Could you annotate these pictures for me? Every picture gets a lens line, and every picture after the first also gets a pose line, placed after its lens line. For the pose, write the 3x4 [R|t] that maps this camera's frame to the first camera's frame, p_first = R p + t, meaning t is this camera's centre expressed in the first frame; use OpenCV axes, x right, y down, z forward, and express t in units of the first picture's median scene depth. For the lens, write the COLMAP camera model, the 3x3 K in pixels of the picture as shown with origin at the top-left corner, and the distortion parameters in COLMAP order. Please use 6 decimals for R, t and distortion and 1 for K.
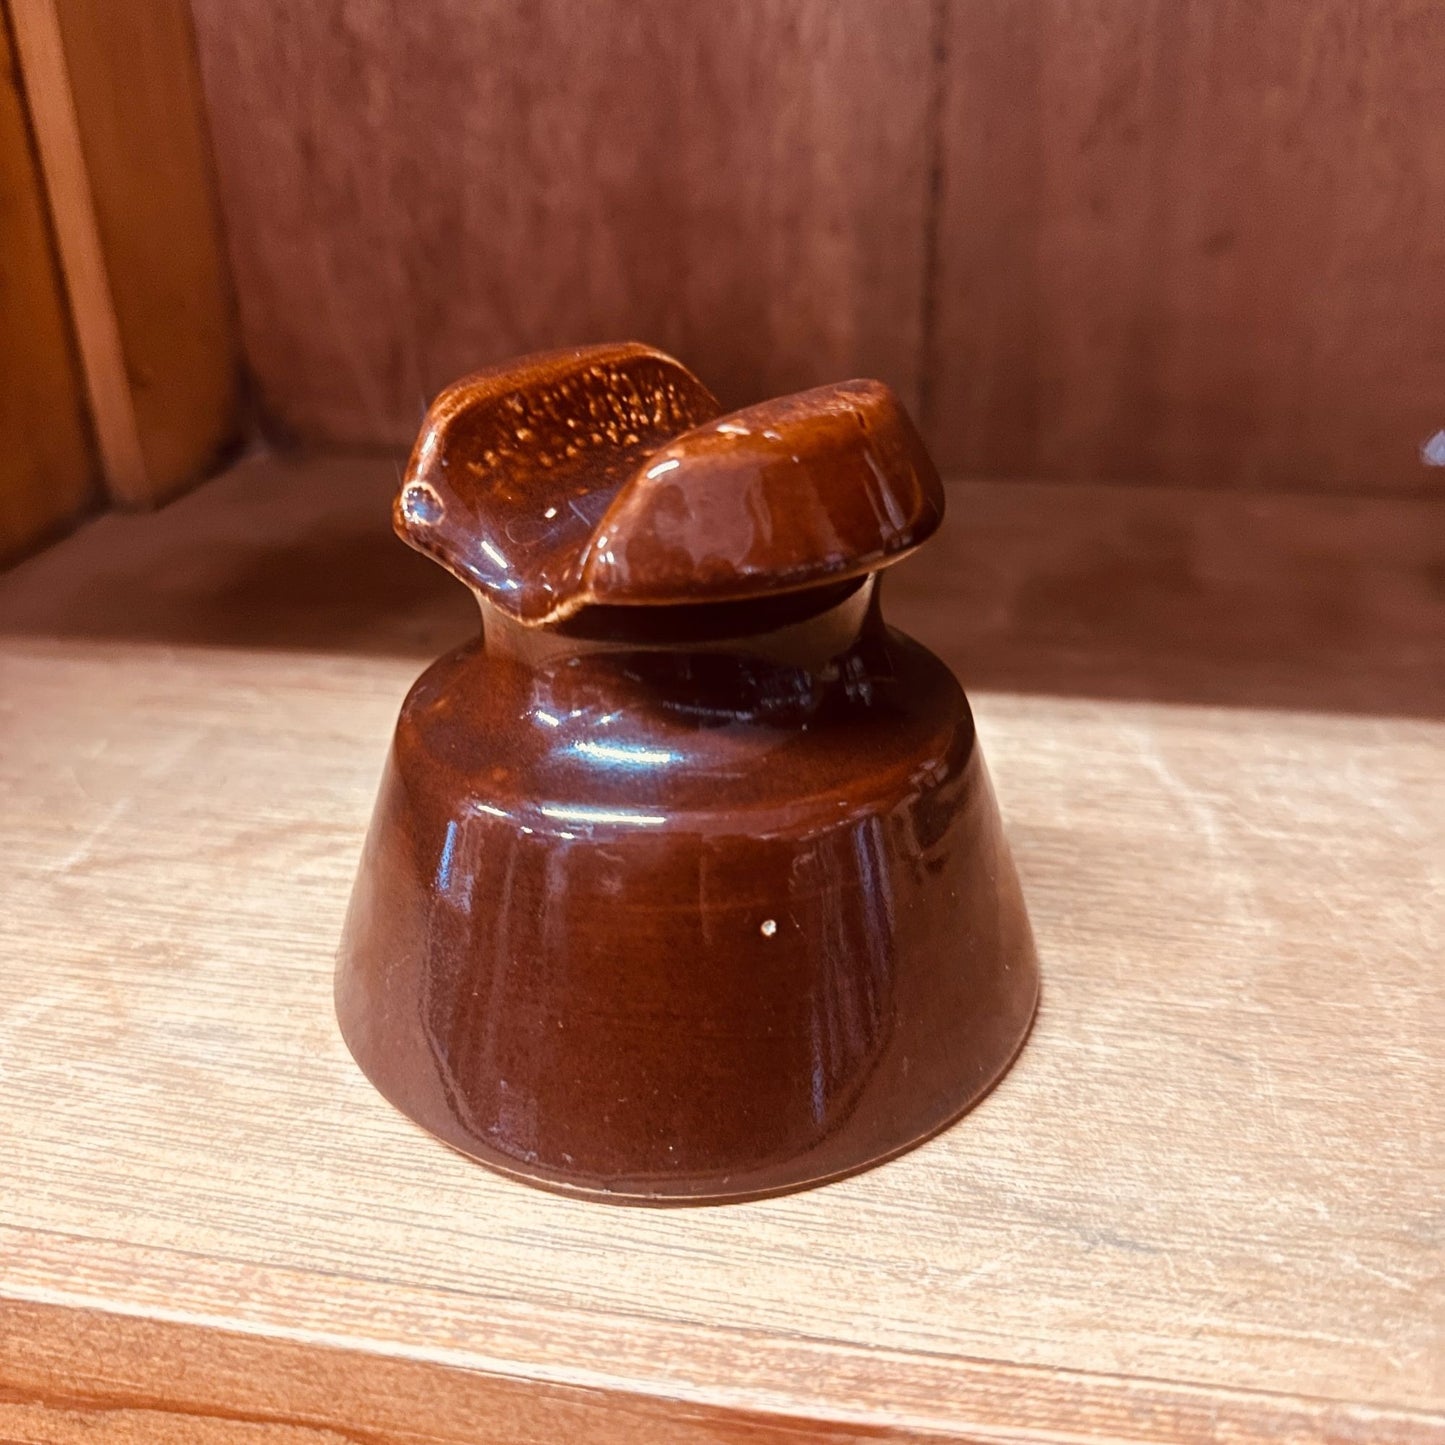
lens RADIAL K [[1444.2, 0, 717.3], [0, 1444.2, 723.4], [0, 0, 1]] dist [-0.040418, -0.008506]
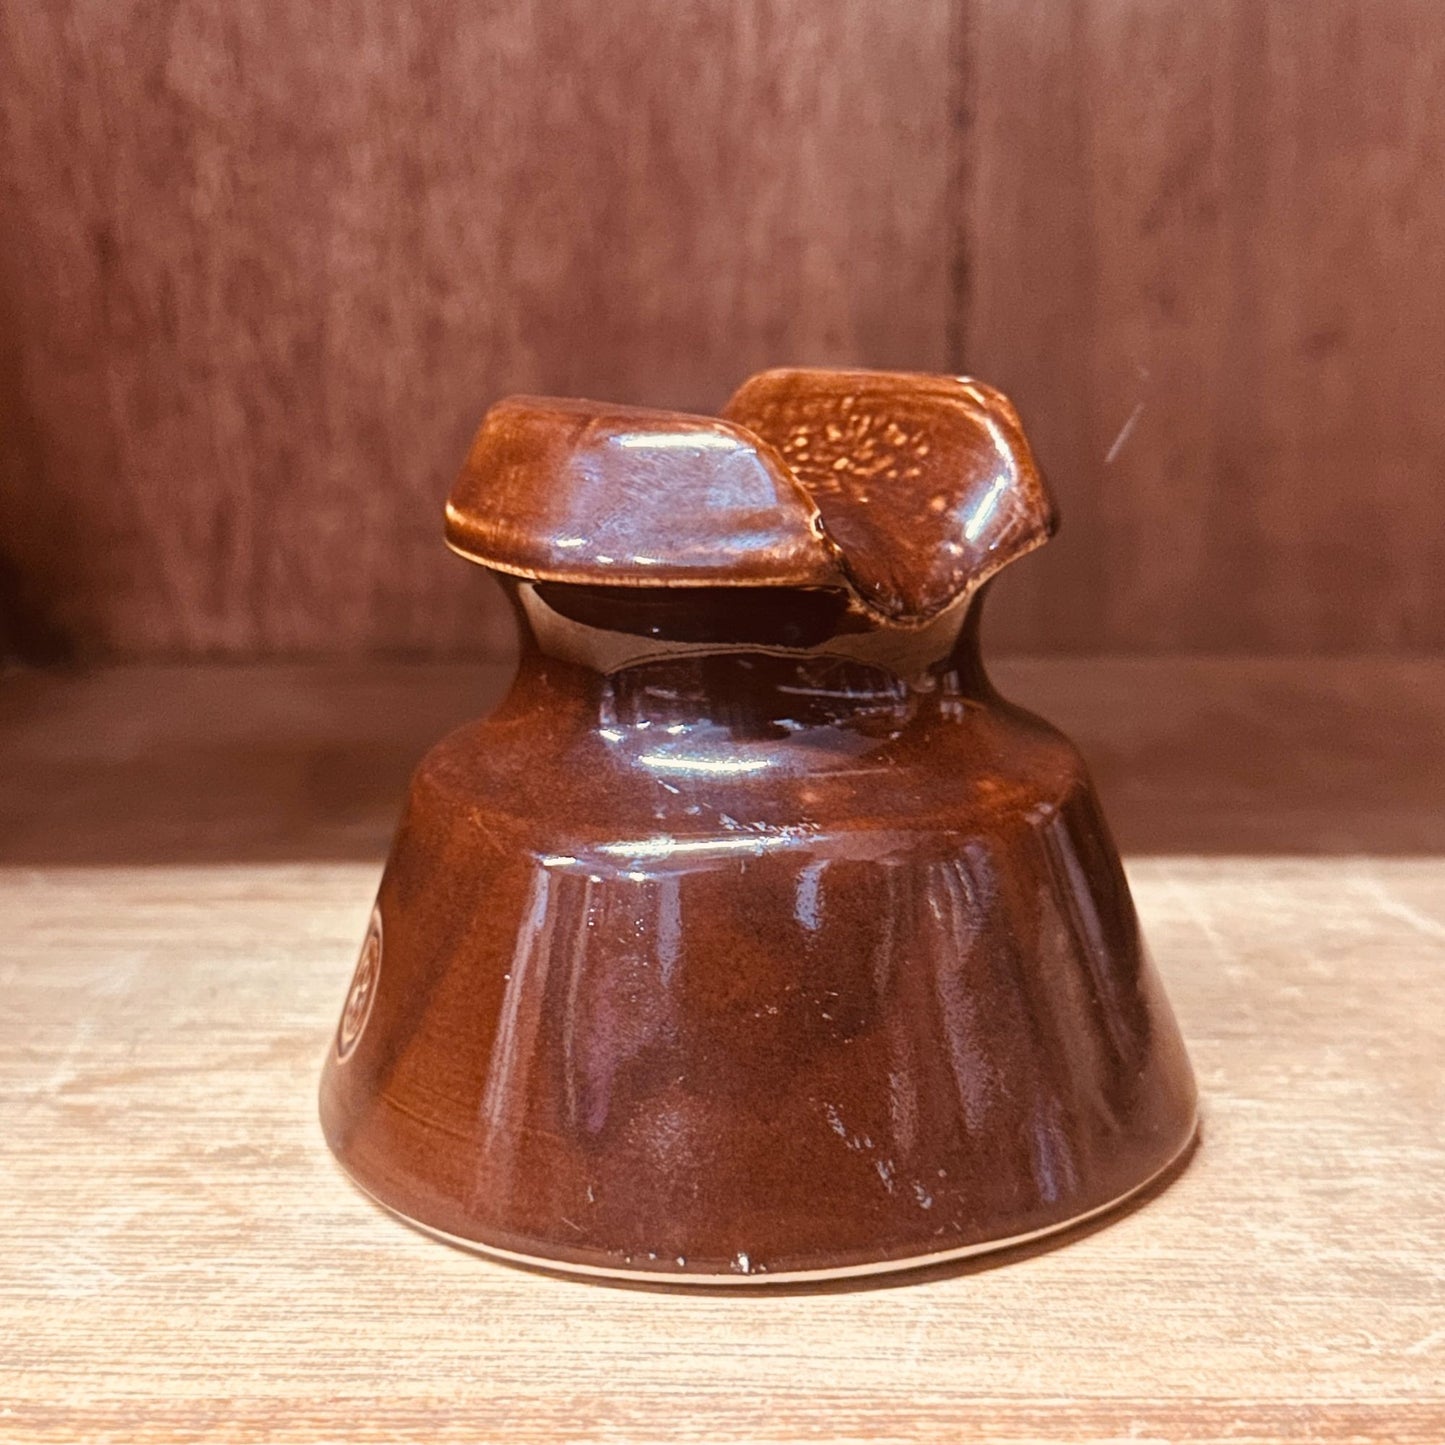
lens RADIAL K [[2285.7, 0, 716.9], [0, 2285.7, 723.9], [0, 0, 1]] dist [0.234550, -0.741032]
pose [[0.988603, -0.035868, 0.146211, -0.389117], [0.066659, 0.975101, -0.211505, 0.263944], [-0.134984, 0.218840, 0.966379, -0.331775]]
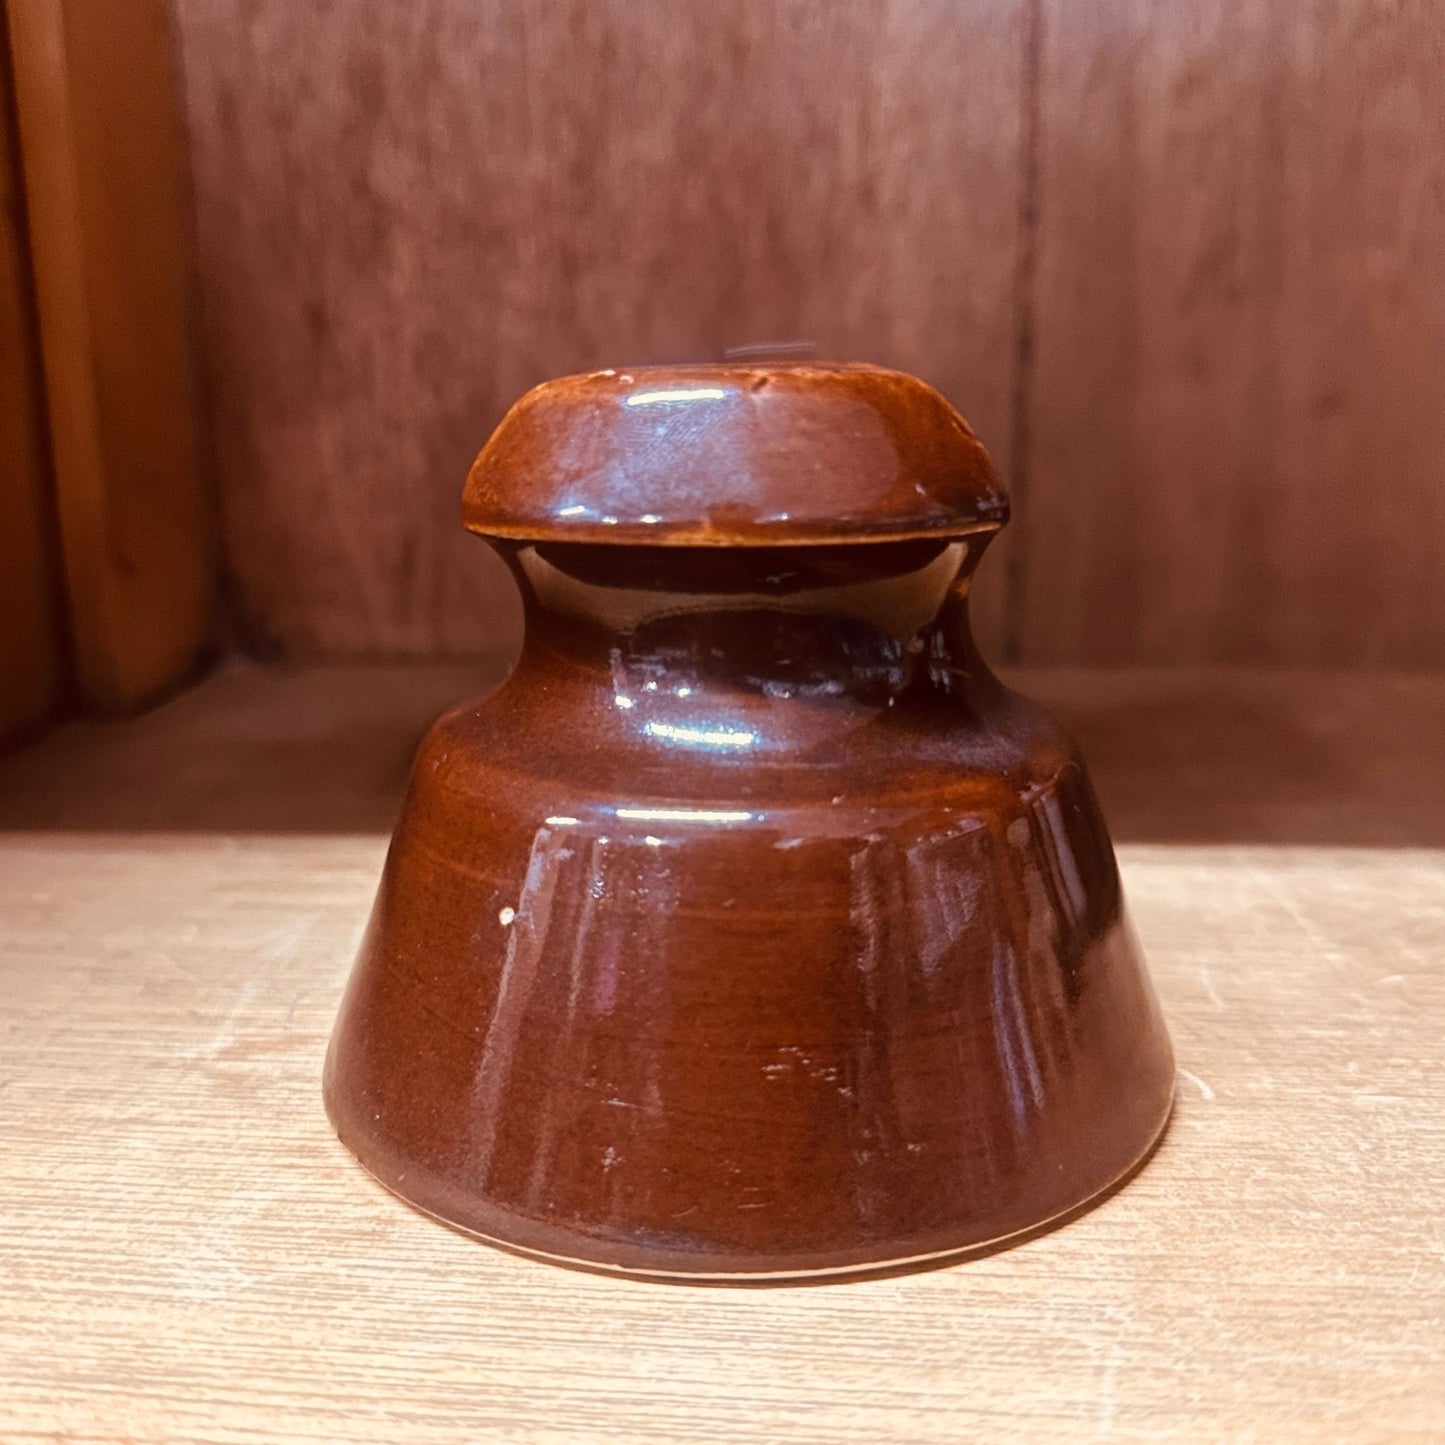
lens RADIAL K [[1623.3, 0, 718.5], [0, 1623.3, 703.6], [0, 0, 1]] dist [0.024290, -0.167241]
pose [[0.993344, -0.017803, 0.113802, -0.383700], [0.043535, 0.972727, -0.227832, 0.174755], [-0.106643, 0.231270, 0.967027, 0.122990]]
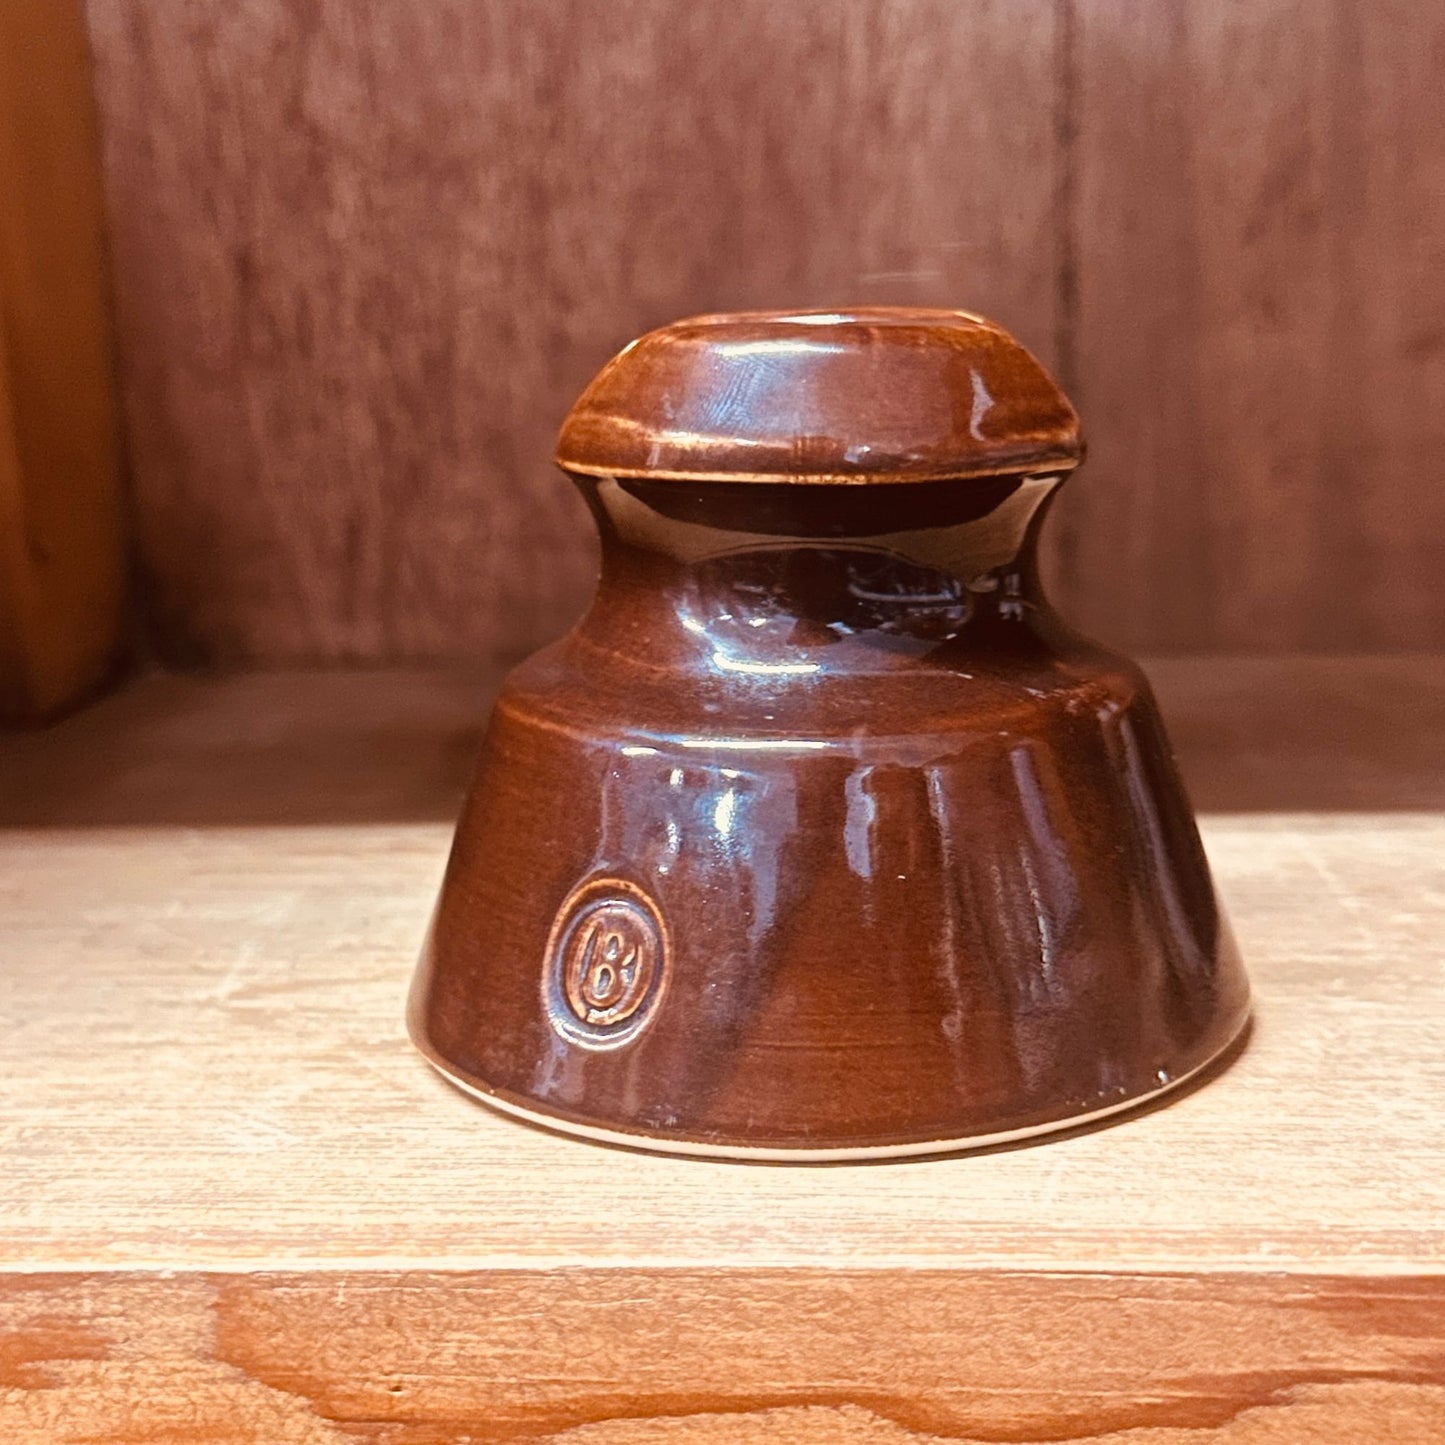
lens RADIAL K [[2285.7, 0, 716.9], [0, 2285.7, 723.9], [0, 0, 1]] dist [0.234550, -0.741032]
pose [[0.993598, -0.035441, 0.107270, -0.431922], [0.061918, 0.965043, -0.254672, 0.402440], [-0.094495, 0.259683, 0.961059, -0.374380]]
